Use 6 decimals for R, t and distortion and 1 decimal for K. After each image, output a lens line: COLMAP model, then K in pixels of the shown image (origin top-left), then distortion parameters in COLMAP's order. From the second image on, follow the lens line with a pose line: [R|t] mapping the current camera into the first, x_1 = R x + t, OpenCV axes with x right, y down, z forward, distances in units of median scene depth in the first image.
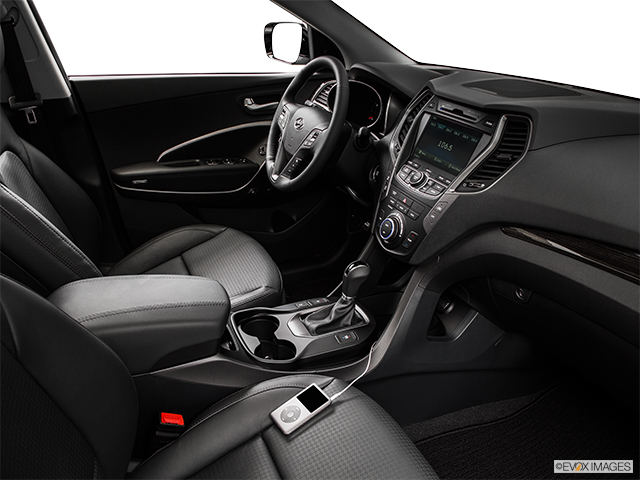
lens RADIAL K [[508.5, 0, 320.3], [0, 508.5, 242.2], [0, 0, 1]] dist [-0.082372, 0.022609]
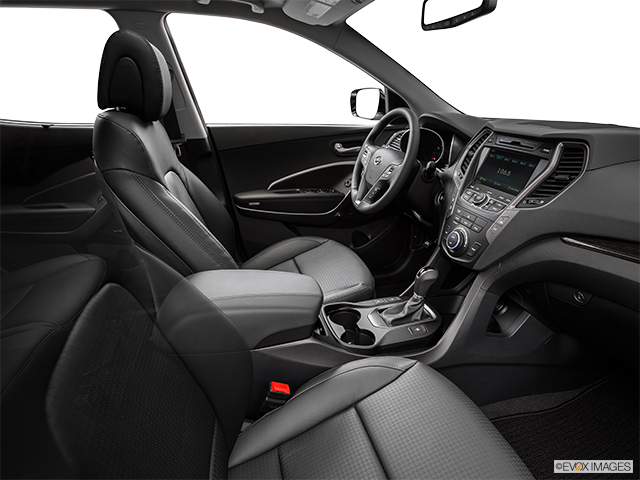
lens RADIAL K [[375.7, 0, 340.3], [0, 375.7, 233.4], [0, 0, 1]] dist [-0.046407, 0.007788]
pose [[0.993434, 0.026706, -0.111250, -0.034513], [-0.035124, 0.996609, -0.074413, 0.031261], [0.108886, 0.077832, 0.991003, 0.082314]]
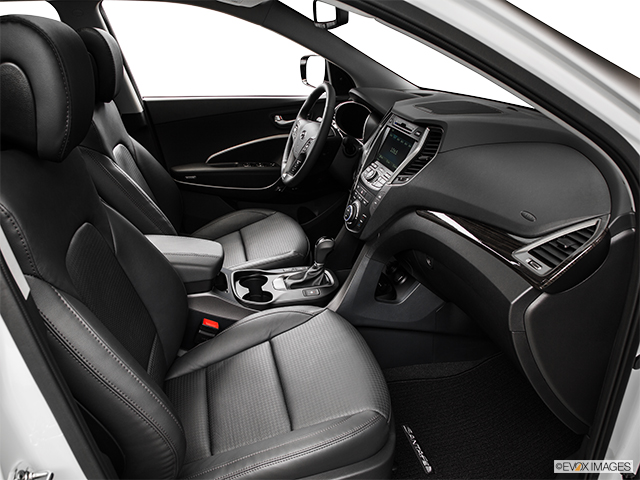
lens RADIAL K [[459.4, 0, 307.8], [0, 459.4, 241.9], [0, 0, 1]] dist [-0.099506, 0.018976]
pose [[0.984643, 0.056145, -0.165307, 0.215303], [-0.058835, 0.998202, -0.011421, 0.064316], [0.164369, 0.020971, 0.986176, -0.178976]]
